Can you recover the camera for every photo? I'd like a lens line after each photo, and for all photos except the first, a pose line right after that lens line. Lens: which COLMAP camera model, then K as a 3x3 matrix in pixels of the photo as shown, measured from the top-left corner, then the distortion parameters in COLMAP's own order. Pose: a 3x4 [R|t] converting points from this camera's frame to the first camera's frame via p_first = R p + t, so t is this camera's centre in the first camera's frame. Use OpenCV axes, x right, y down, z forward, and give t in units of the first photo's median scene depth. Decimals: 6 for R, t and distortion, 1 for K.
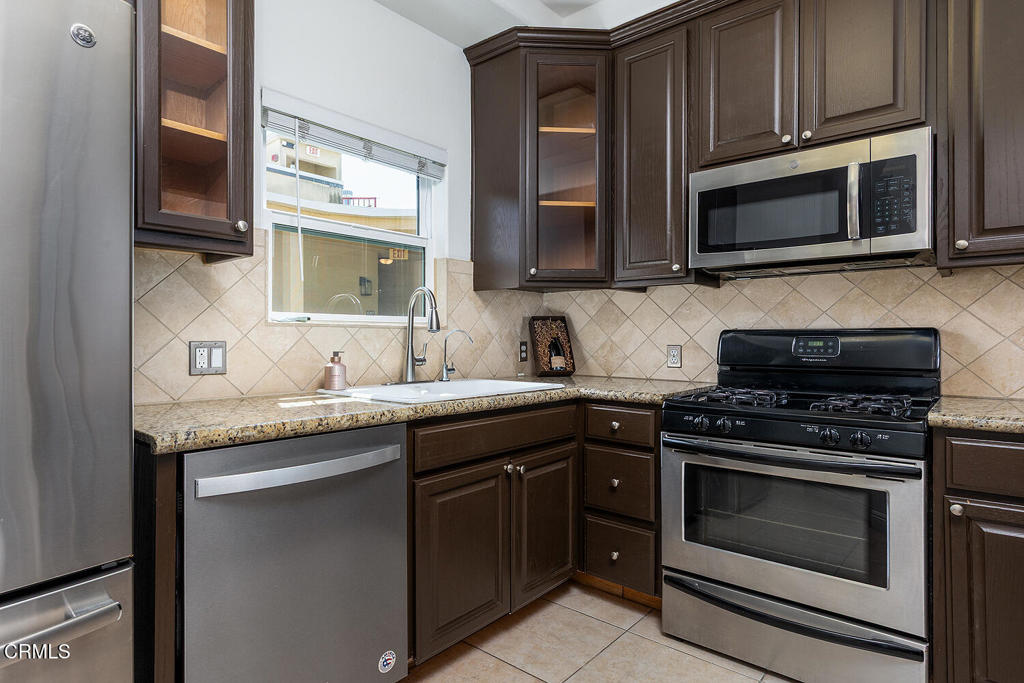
lens RADIAL K [[519.3, 0, 510.0], [0, 519.3, 337.7], [0, 0, 1]] dist [-0.004679, 0.000710]
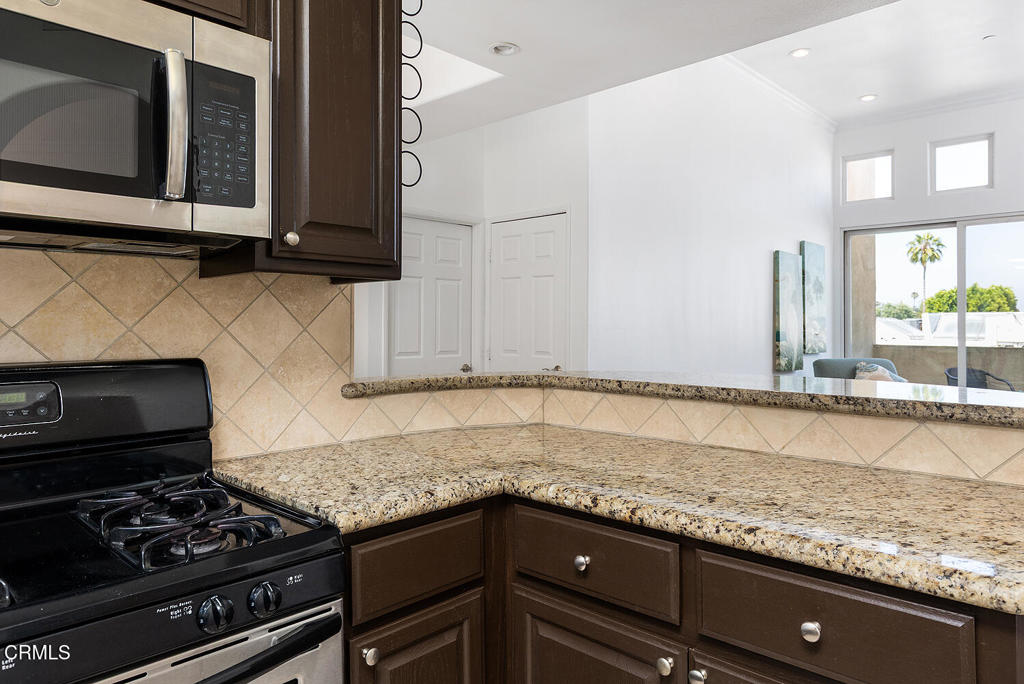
lens RADIAL K [[689.8, 0, 501.1], [0, 689.8, 323.7], [0, 0, 1]] dist [0.007045, 0.002116]
pose [[0.068741, 0.004491, 0.997624, 0.005938], [0.000715, 0.999989, -0.004551, -0.058012], [-0.997634, 0.001026, 0.068737, 0.583456]]
